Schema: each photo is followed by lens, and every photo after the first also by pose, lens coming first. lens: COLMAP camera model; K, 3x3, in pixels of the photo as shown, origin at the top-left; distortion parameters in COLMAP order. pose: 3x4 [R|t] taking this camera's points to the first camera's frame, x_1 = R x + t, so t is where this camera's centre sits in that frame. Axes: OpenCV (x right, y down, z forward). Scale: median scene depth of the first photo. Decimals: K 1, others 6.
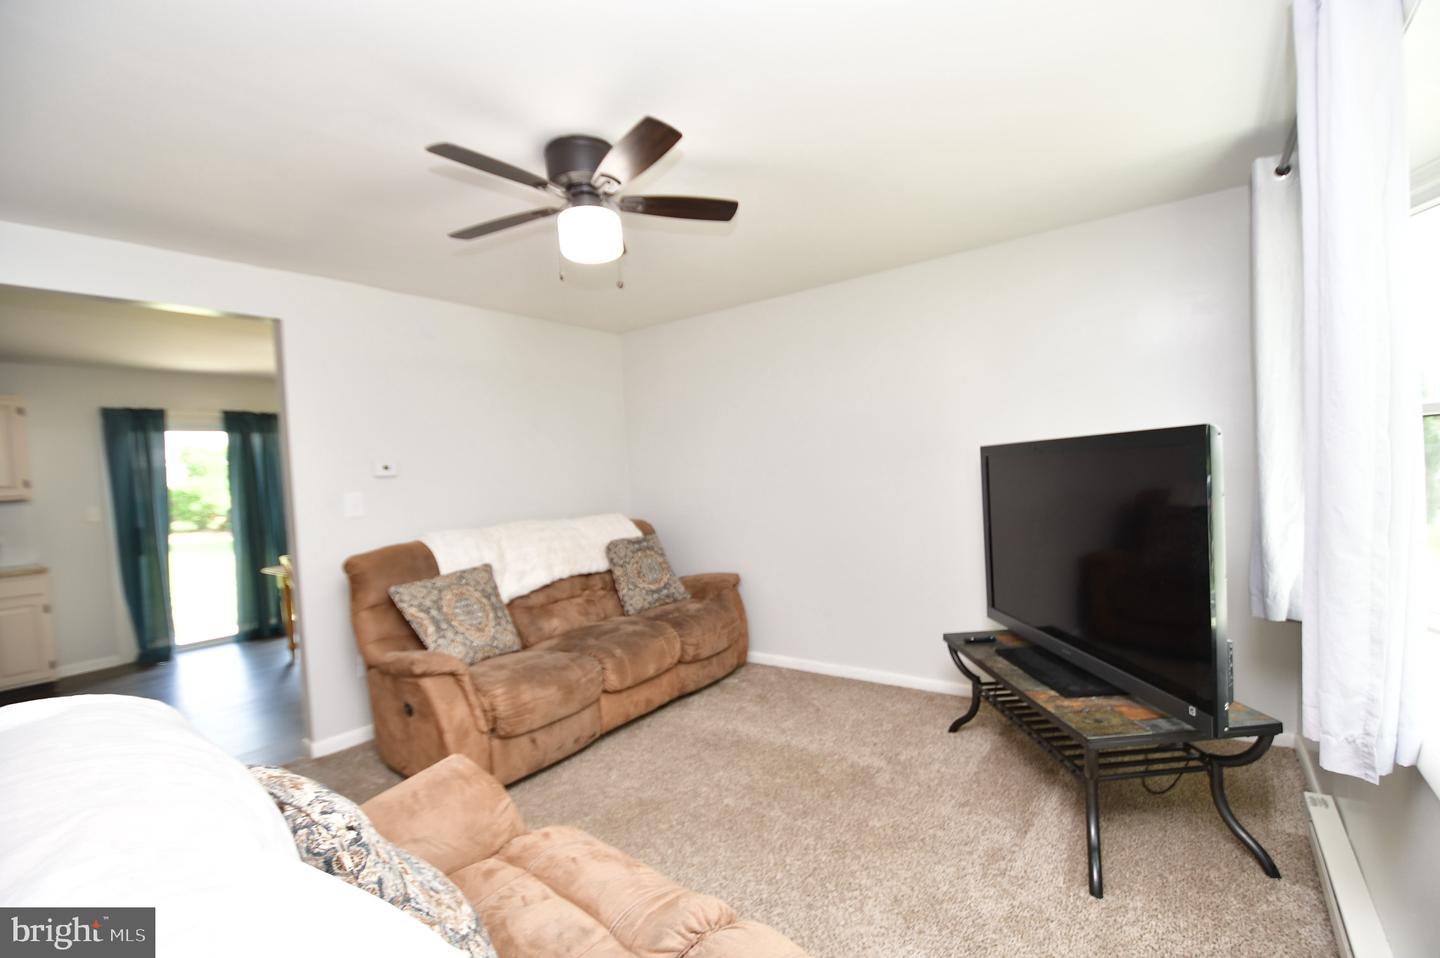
lens RADIAL K [[679.7, 0, 720.5], [0, 679.7, 493.6], [0, 0, 1]] dist [-0.014398, -0.001035]
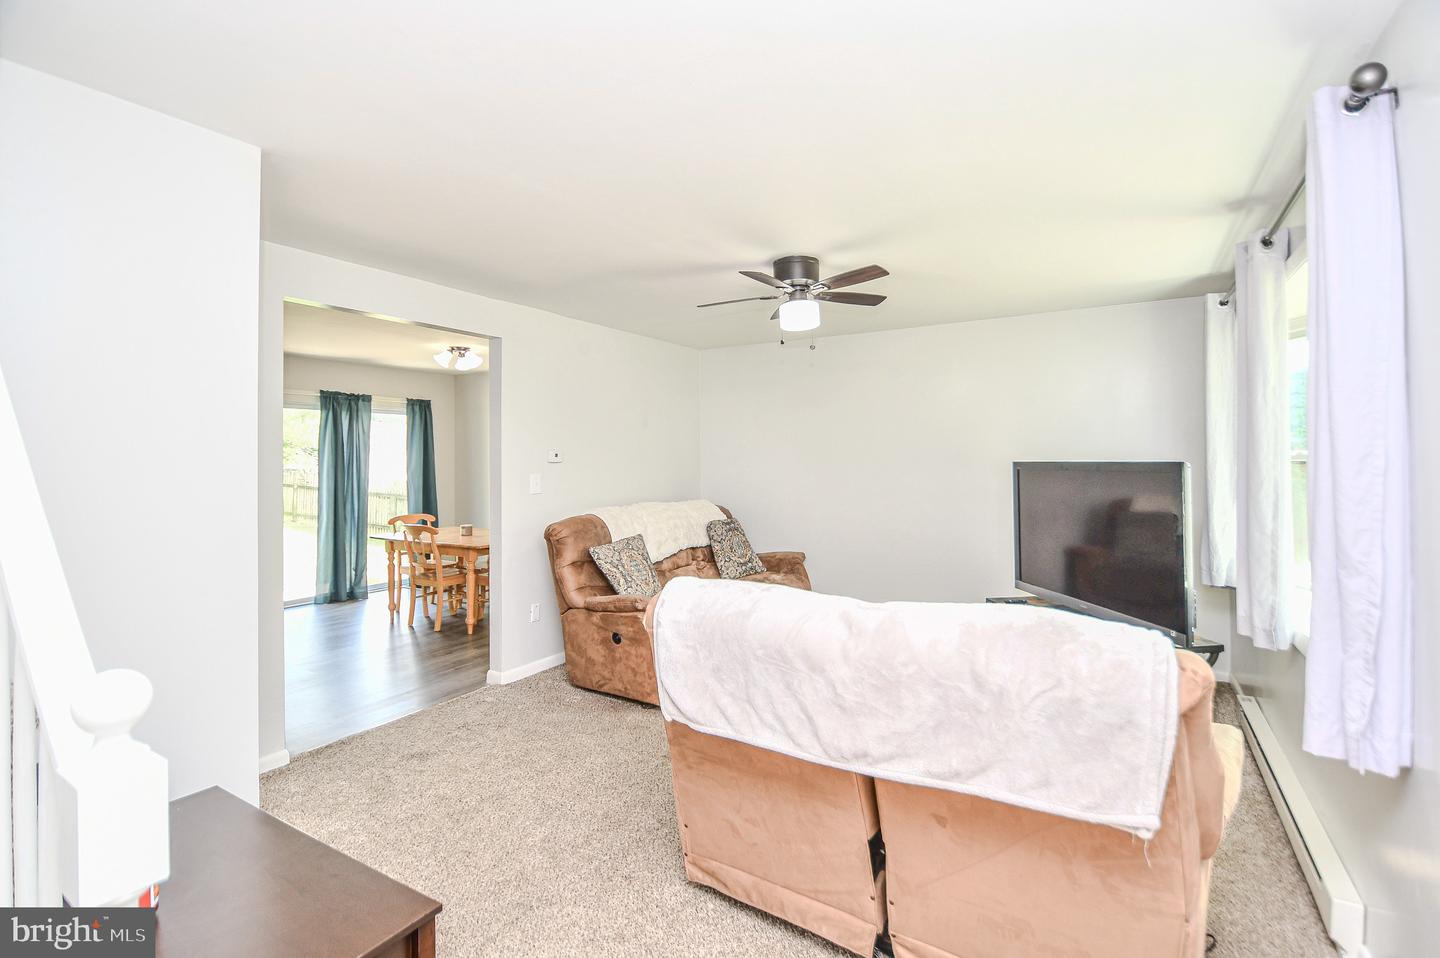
lens RADIAL K [[673.0, 0, 742.0], [0, 673.0, 443.8], [0, 0, 1]] dist [-0.002706, -0.014490]
pose [[0.994775, 0.049931, 0.089053, -0.272487], [-0.044101, 0.996826, -0.066276, 0.008440], [-0.092080, 0.062003, 0.993819, -0.292477]]
